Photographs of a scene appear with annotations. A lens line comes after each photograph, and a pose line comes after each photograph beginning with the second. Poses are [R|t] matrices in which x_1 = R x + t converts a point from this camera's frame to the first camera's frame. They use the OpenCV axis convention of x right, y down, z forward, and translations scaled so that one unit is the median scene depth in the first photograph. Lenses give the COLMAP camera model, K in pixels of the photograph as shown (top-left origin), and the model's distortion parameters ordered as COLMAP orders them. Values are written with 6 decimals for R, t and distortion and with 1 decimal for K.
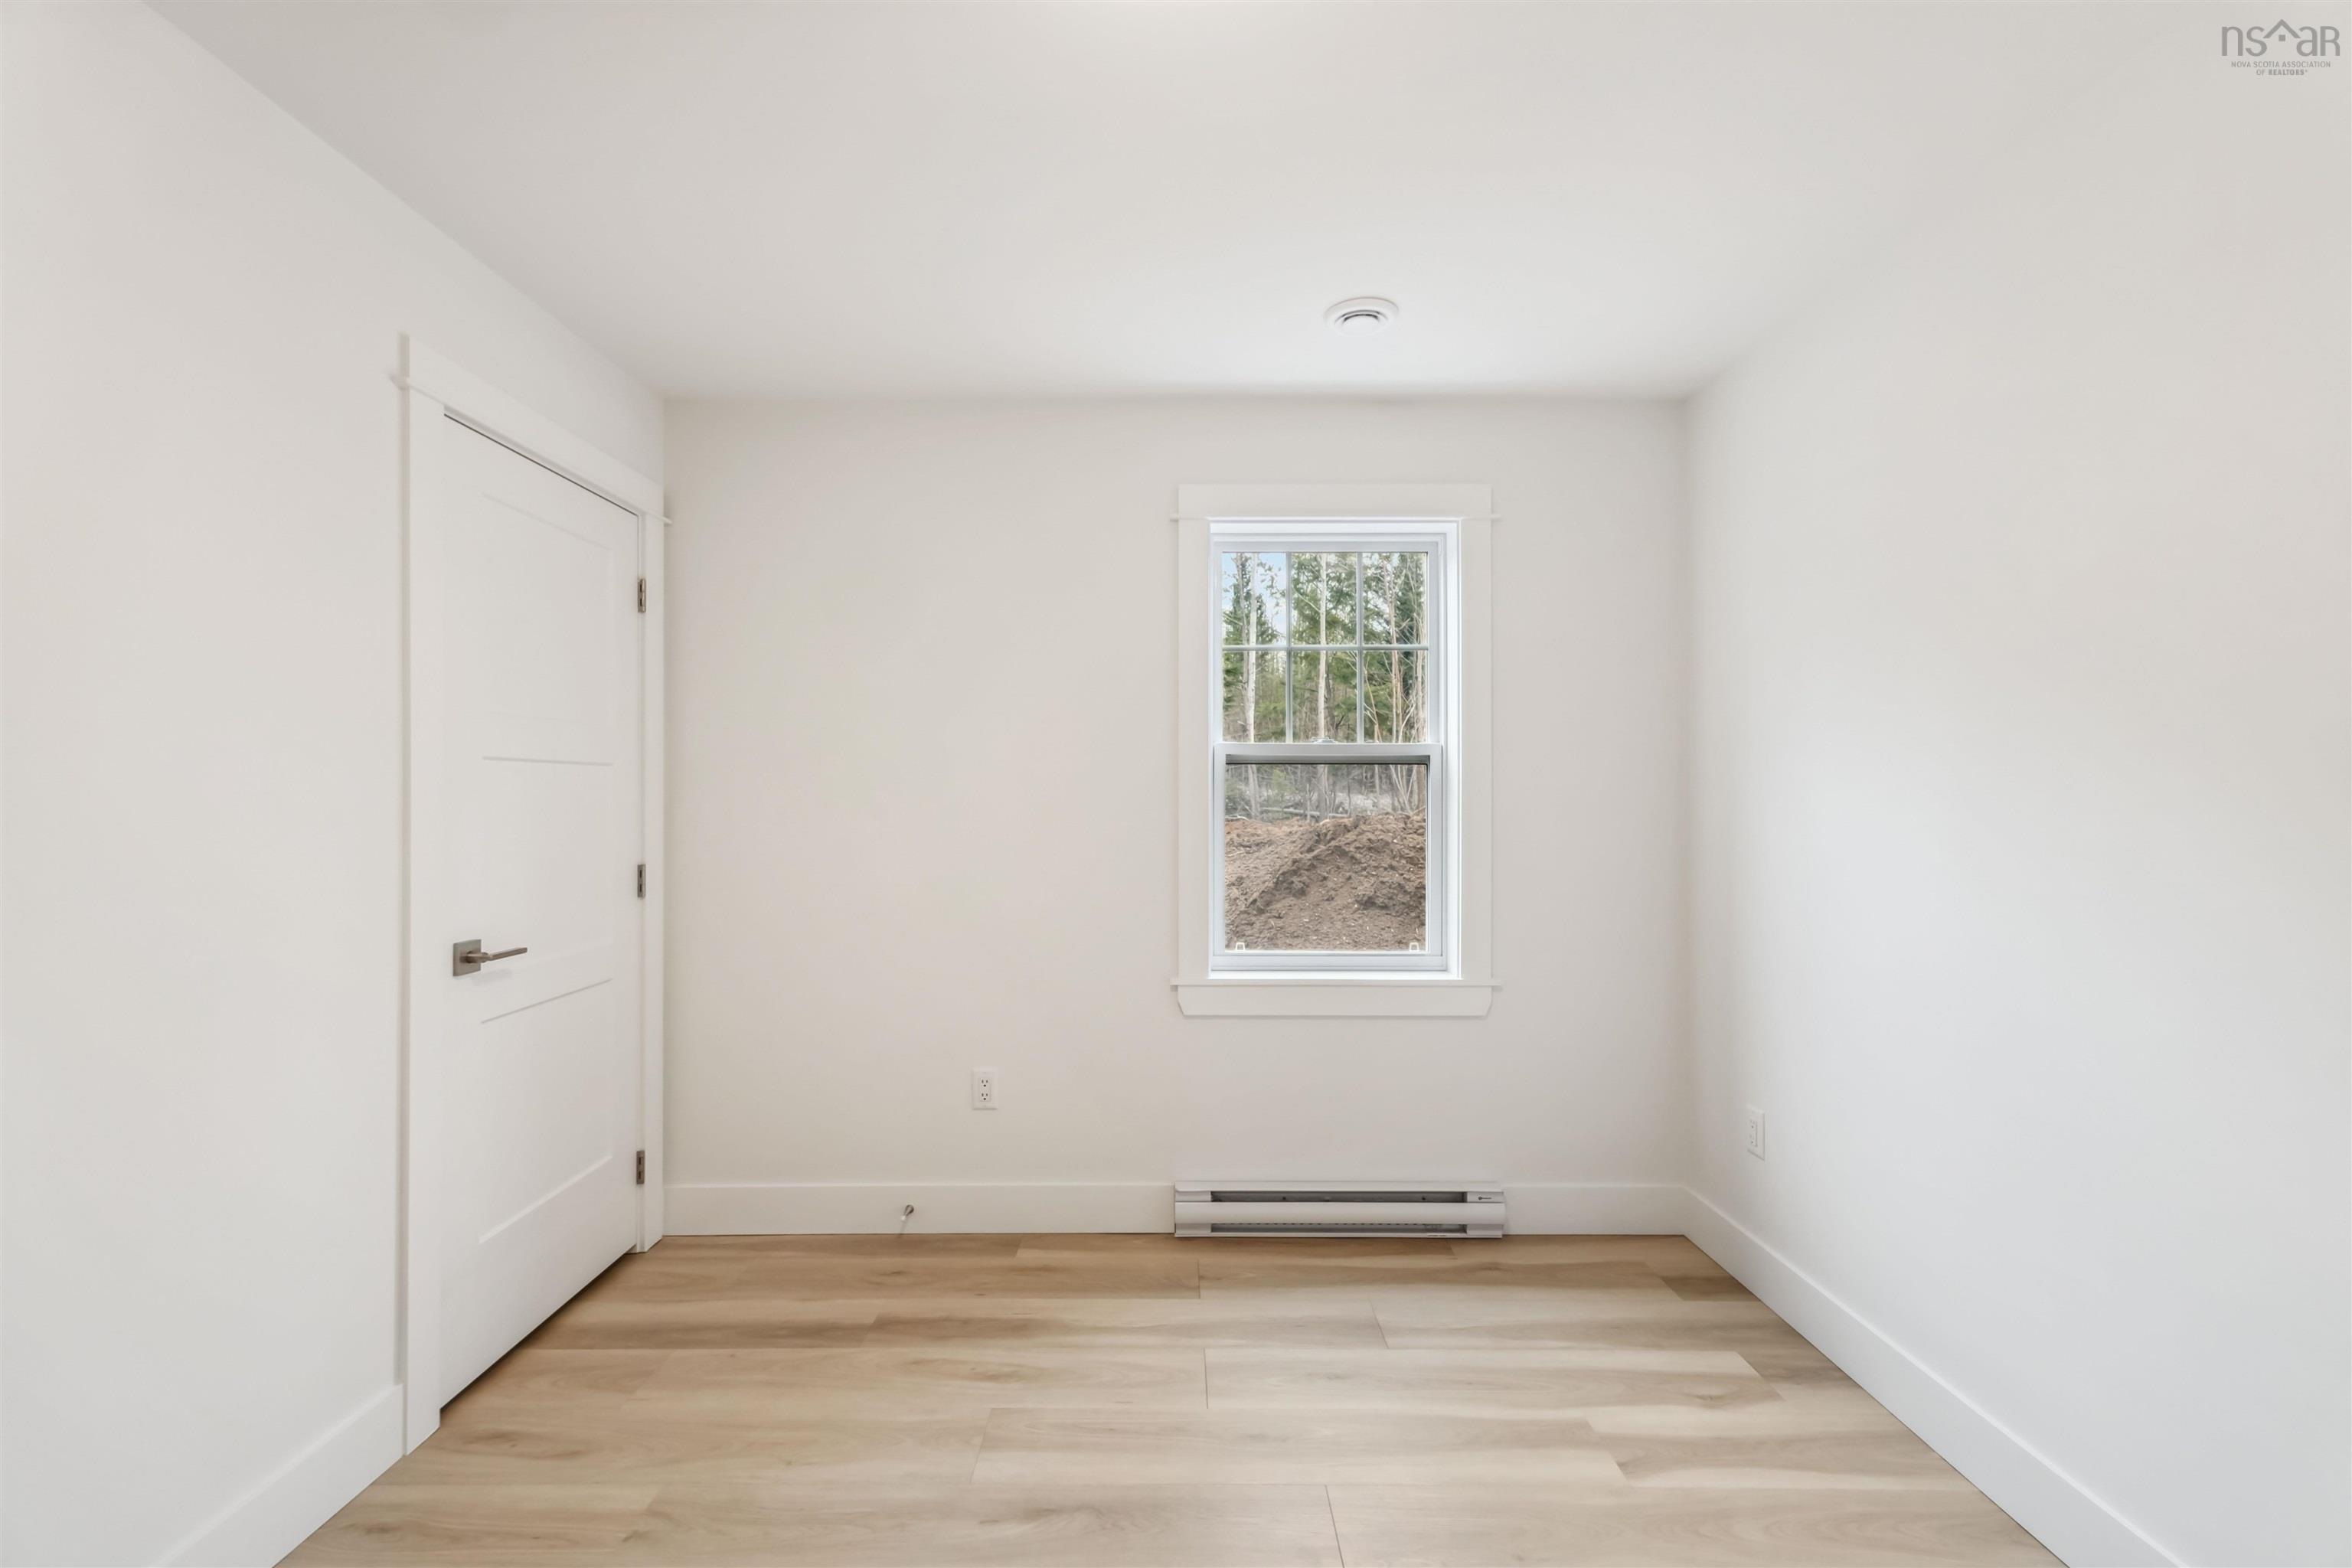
lens RADIAL K [[1013.7, 0, 1171.3], [0, 1013.7, 804.2], [0, 0, 1]] dist [-0.001528, -0.000207]
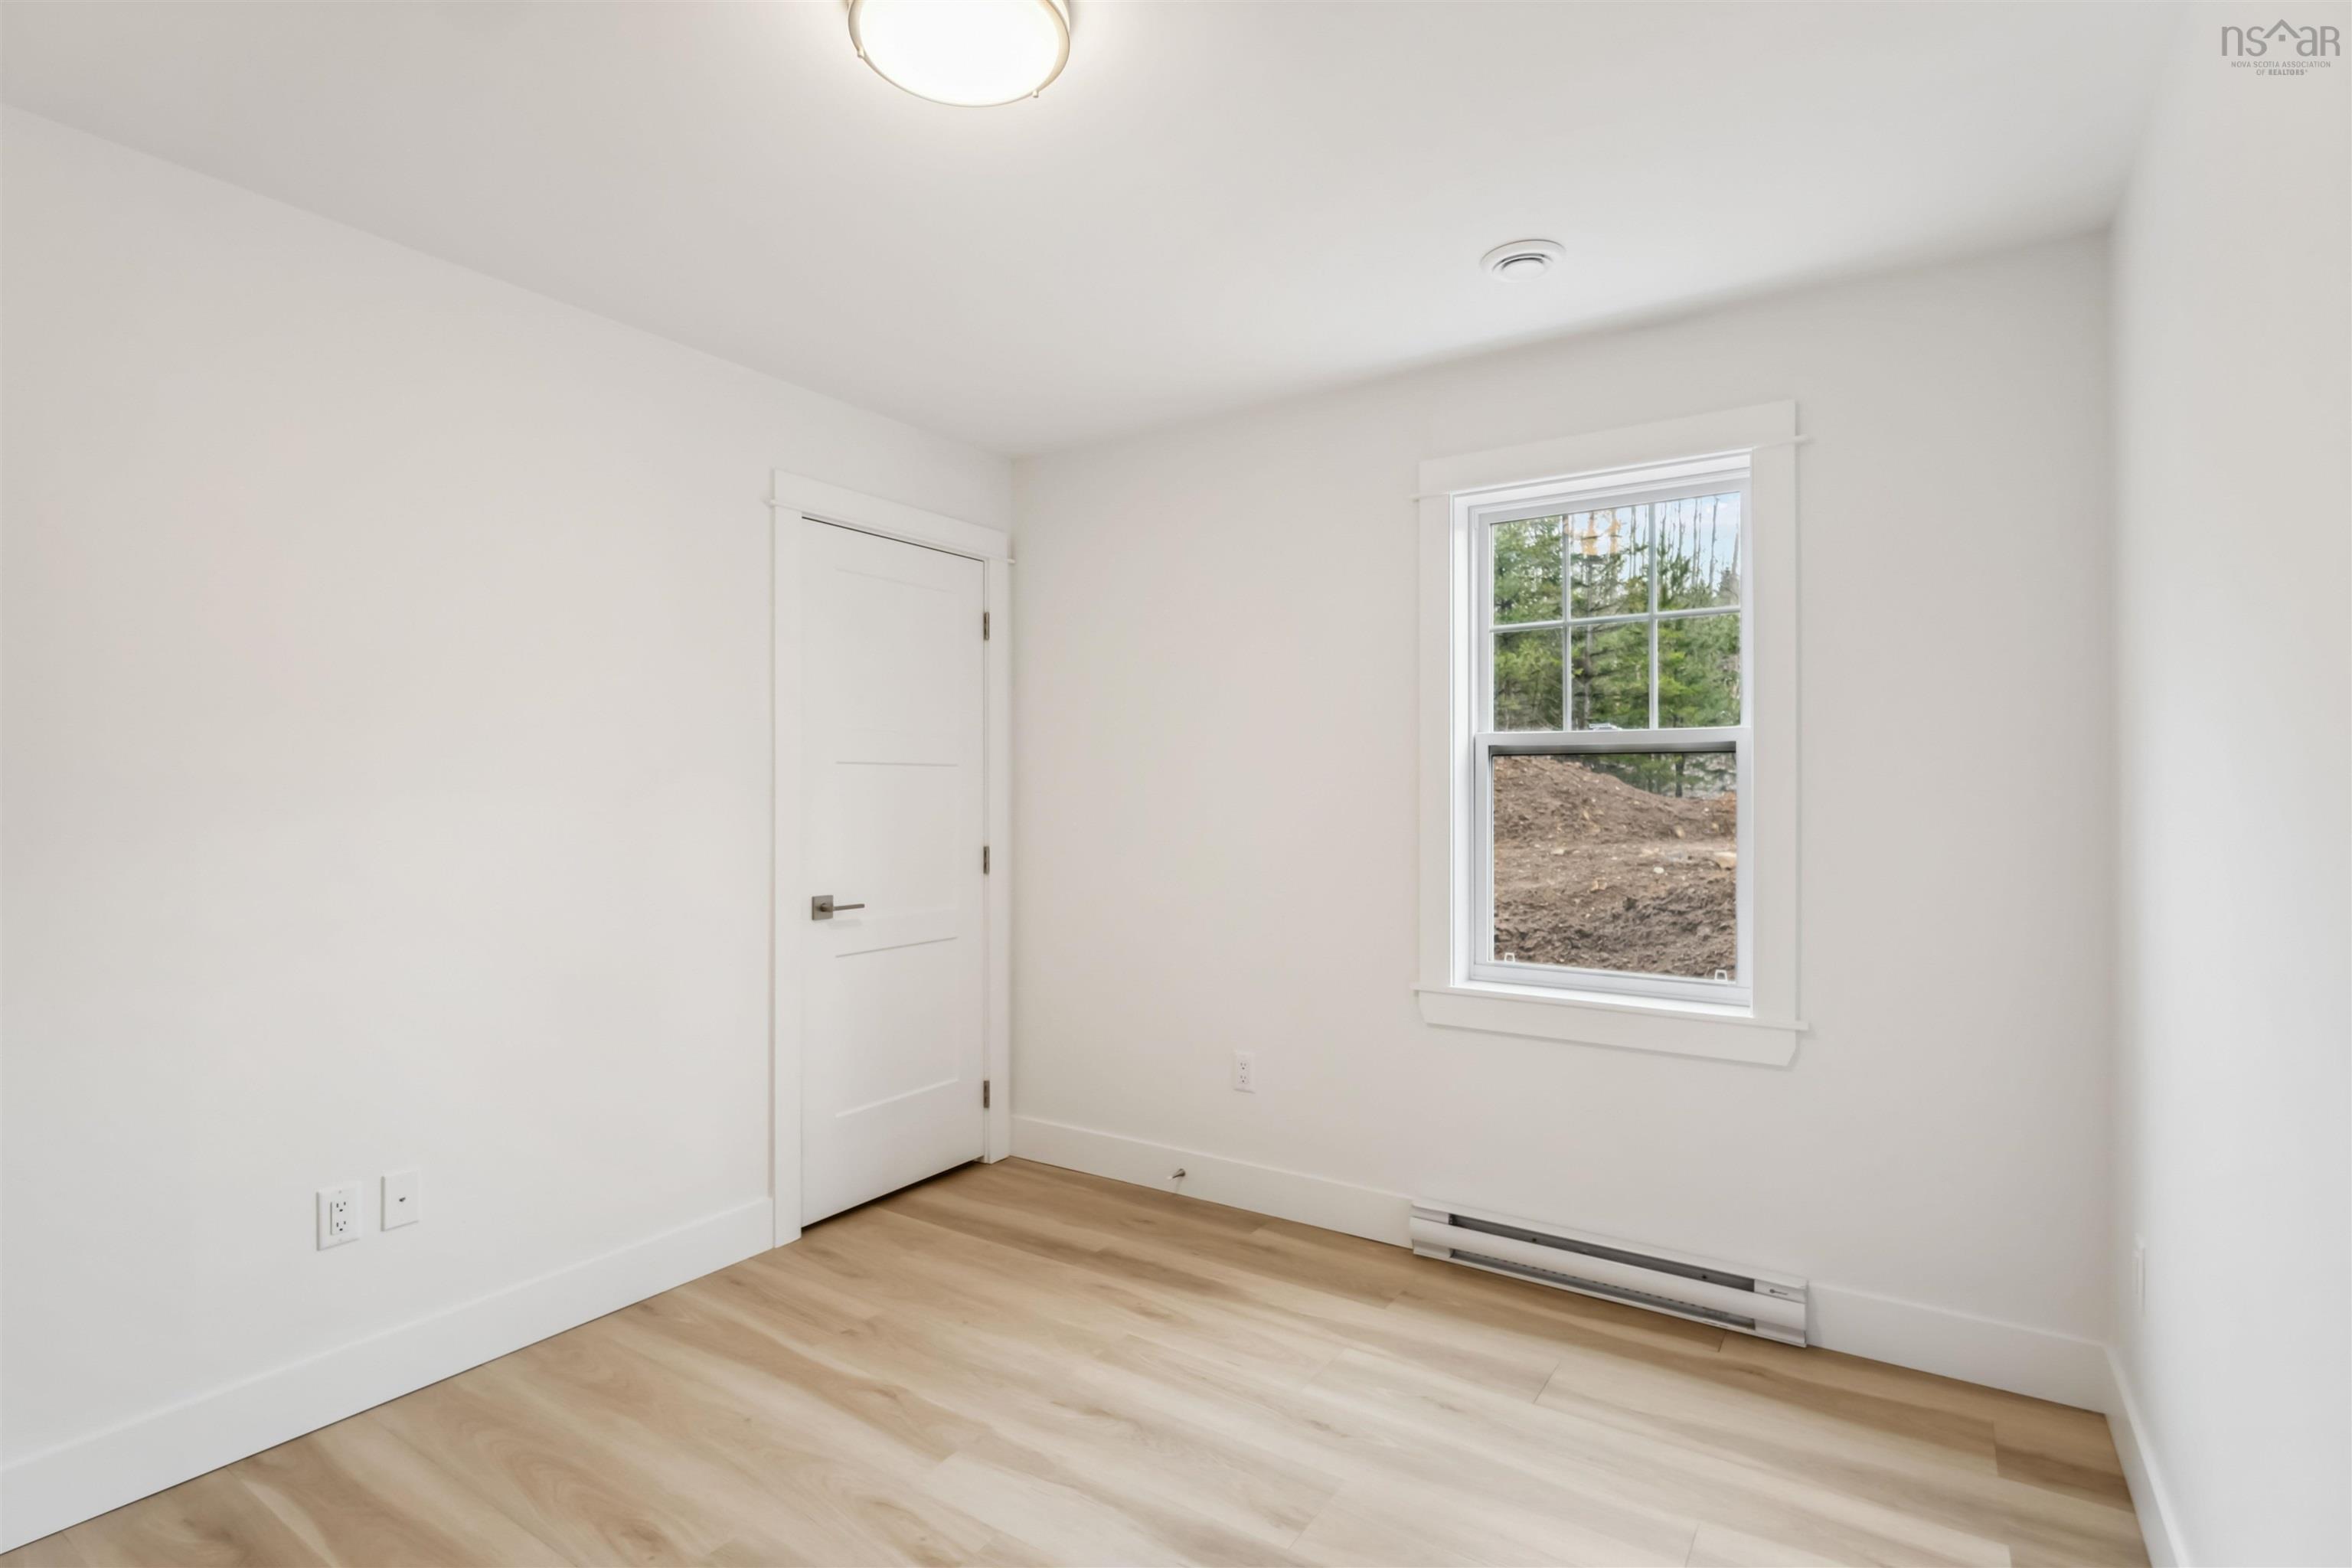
lens RADIAL K [[1074.3, 0, 1075.5], [0, 1074.3, 812.8], [0, 0, 1]] dist [-0.000426, -0.004299]
pose [[0.827729, 0.012119, -0.560997, 0.324408], [-0.006178, 0.999903, 0.012485, 0.001492], [0.561094, -0.006868, 0.827723, -0.013688]]
